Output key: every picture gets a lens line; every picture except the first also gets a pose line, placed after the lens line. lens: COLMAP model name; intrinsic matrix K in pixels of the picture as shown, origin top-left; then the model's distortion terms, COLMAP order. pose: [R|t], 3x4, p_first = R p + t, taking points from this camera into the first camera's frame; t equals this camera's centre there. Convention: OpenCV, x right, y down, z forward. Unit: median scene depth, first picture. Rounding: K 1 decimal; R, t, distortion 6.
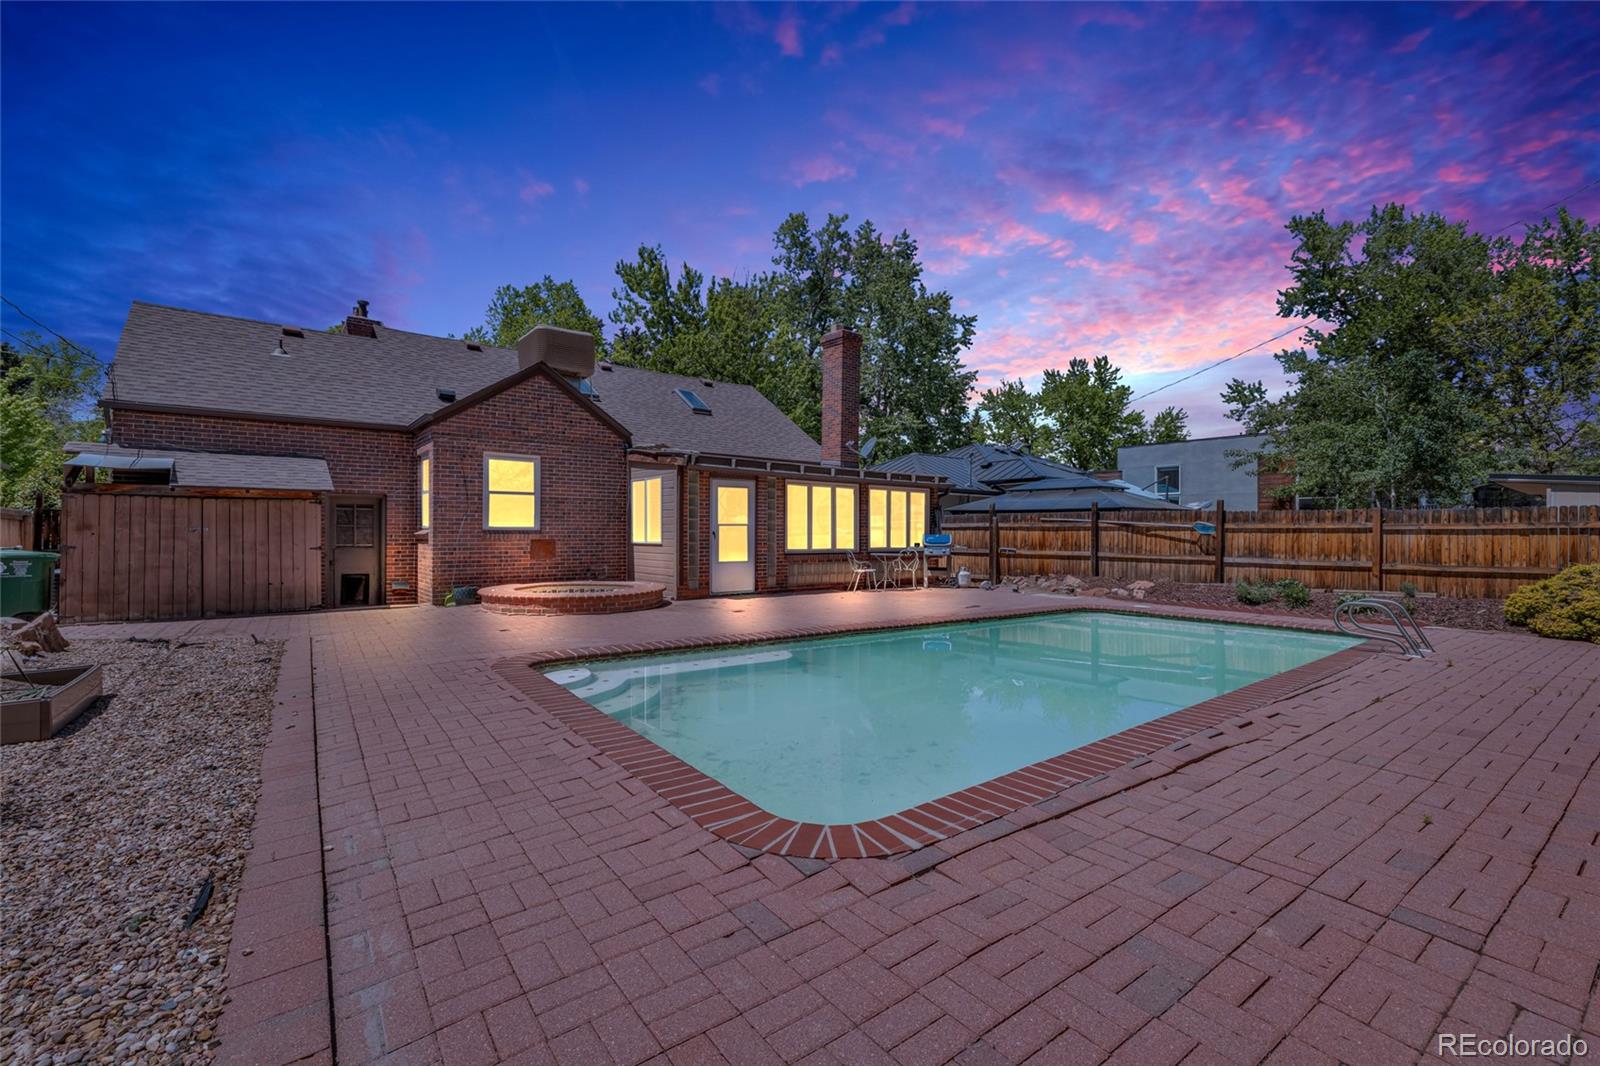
lens RADIAL K [[680.1, 0, 800.9], [0, 680.1, 529.8], [0, 0, 1]] dist [0.001514, 0.000017]
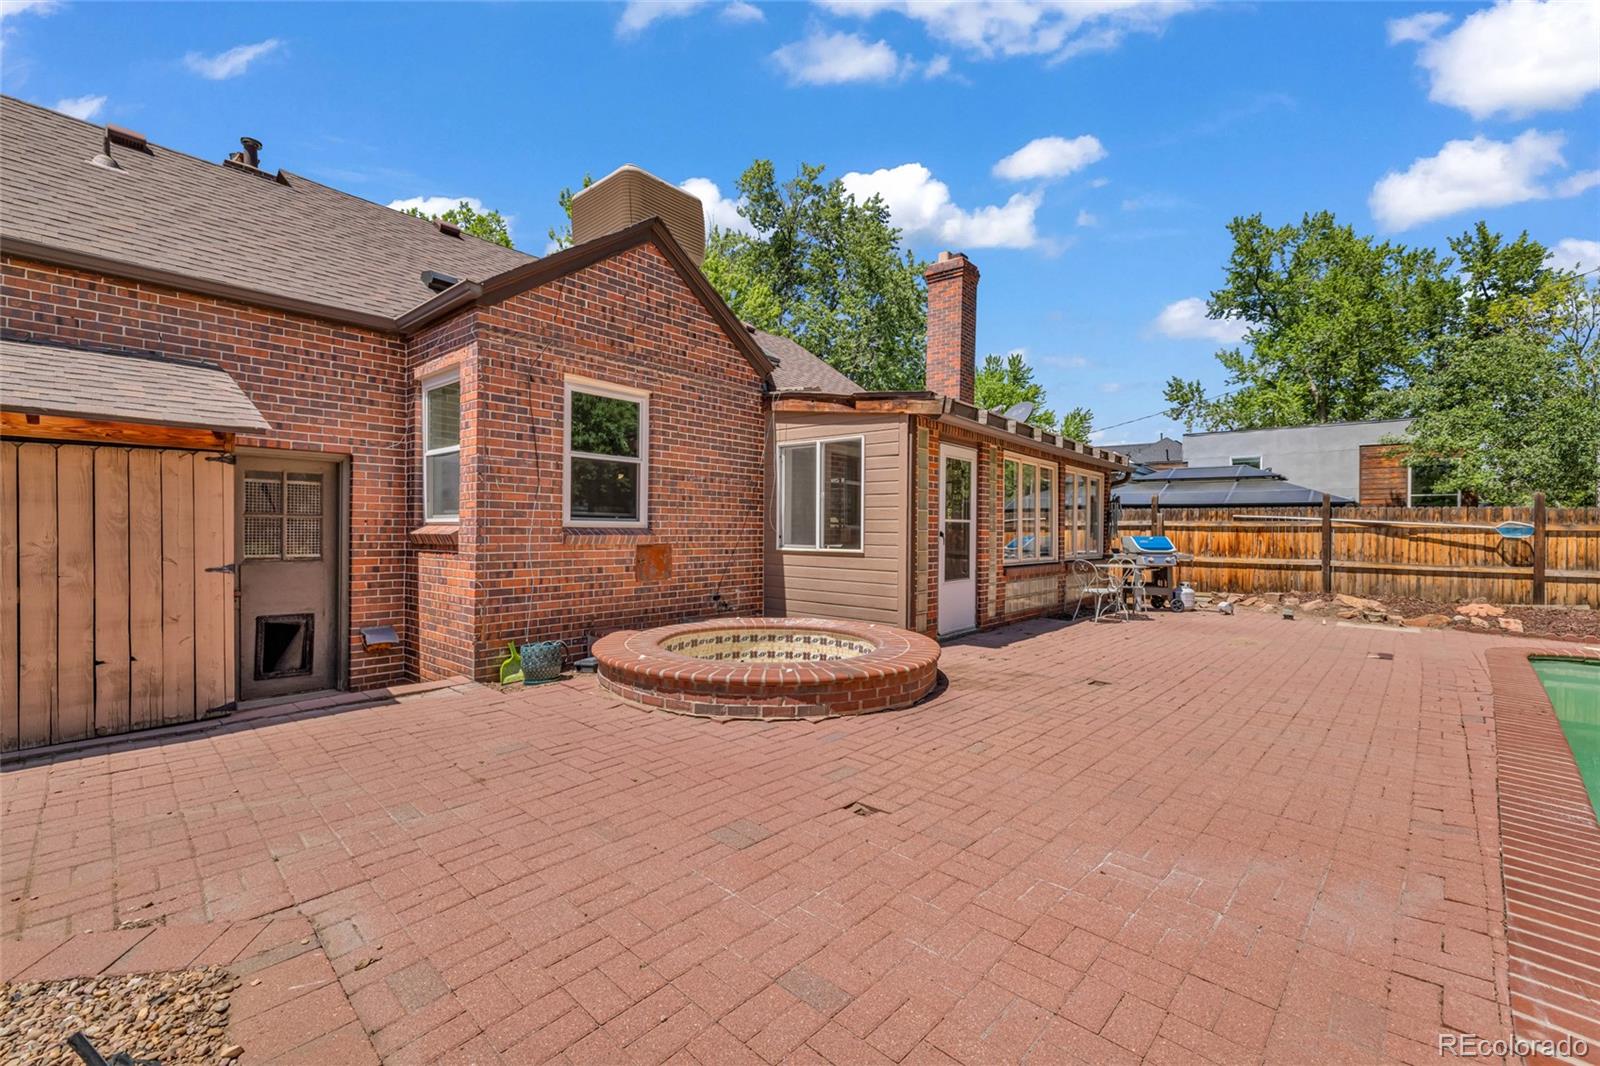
lens RADIAL K [[648.0, 0, 746.1], [0, 648.0, 530.5], [0, 0, 1]] dist [0.001198, 0.000177]
pose [[0.987834, 0.006081, 0.155394, -0.333374], [-0.007339, 0.999945, 0.007524, -0.001405], [-0.155339, -0.008572, 0.987824, 0.406514]]
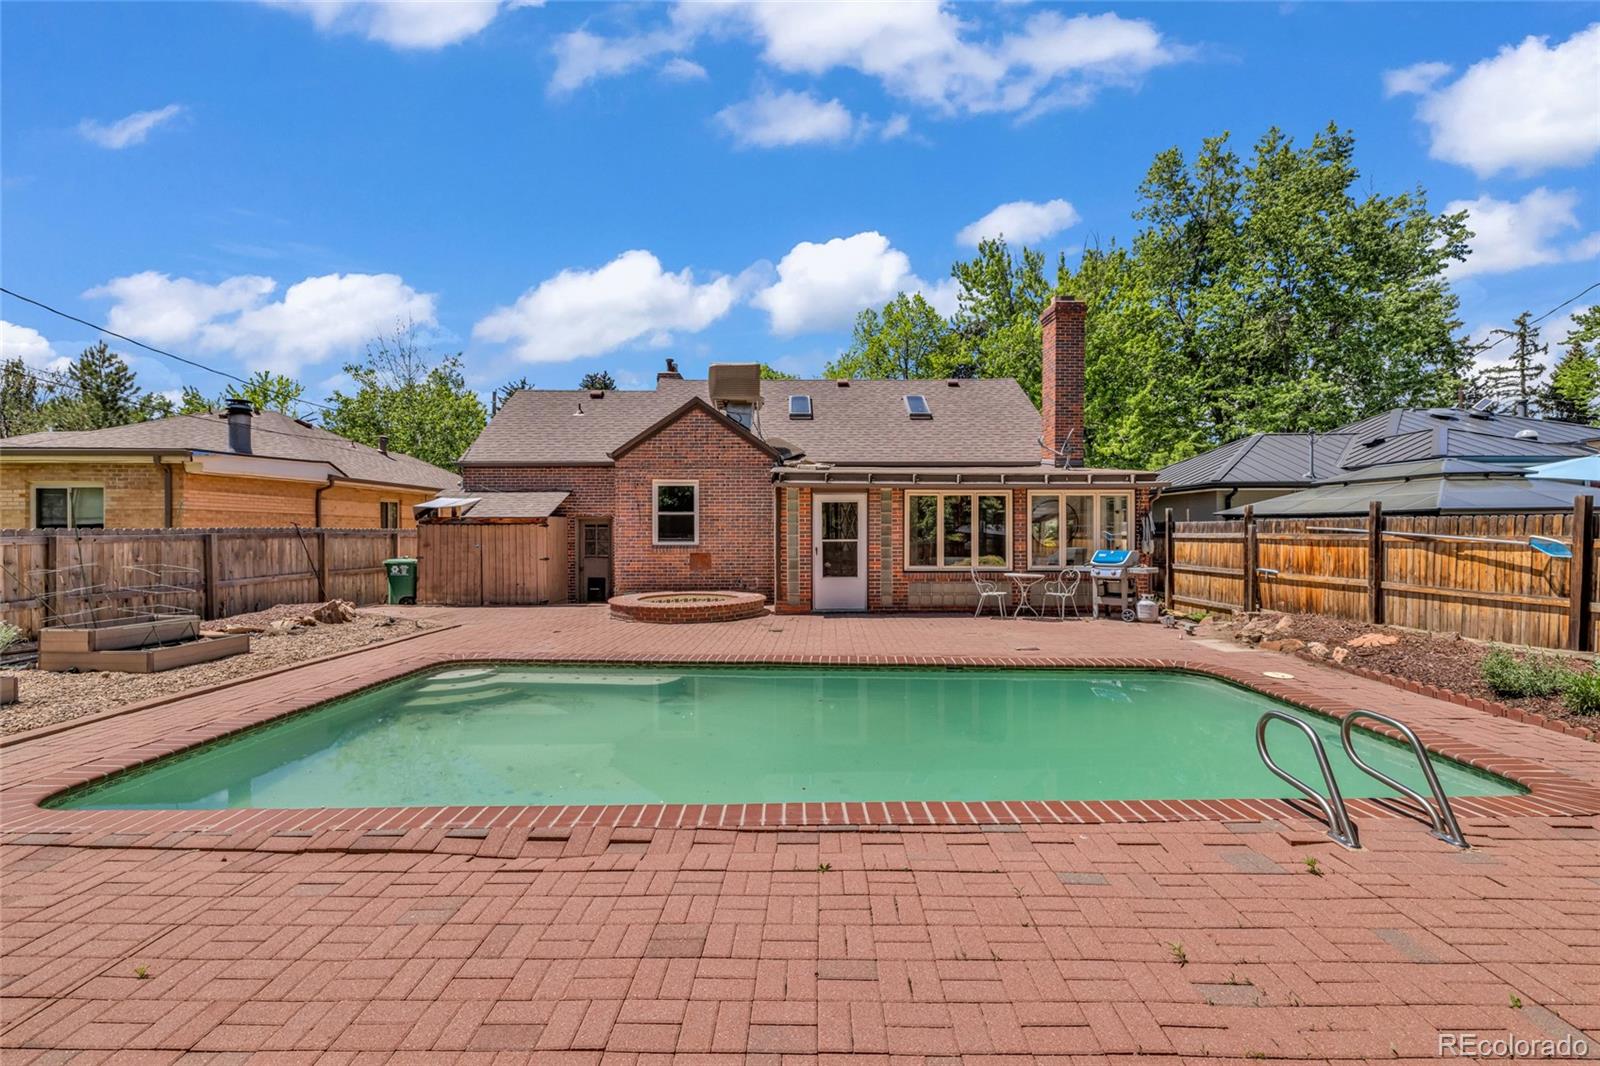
lens RADIAL K [[707.0, 0, 853.9], [0, 707.0, 524.7], [0, 0, 1]] dist [0.002709, 0.000073]
pose [[0.789257, -0.009734, -0.613986, 0.475720], [0.009036, 0.999950, -0.004237, -0.022326], [0.613997, -0.002204, 0.789306, 0.191341]]
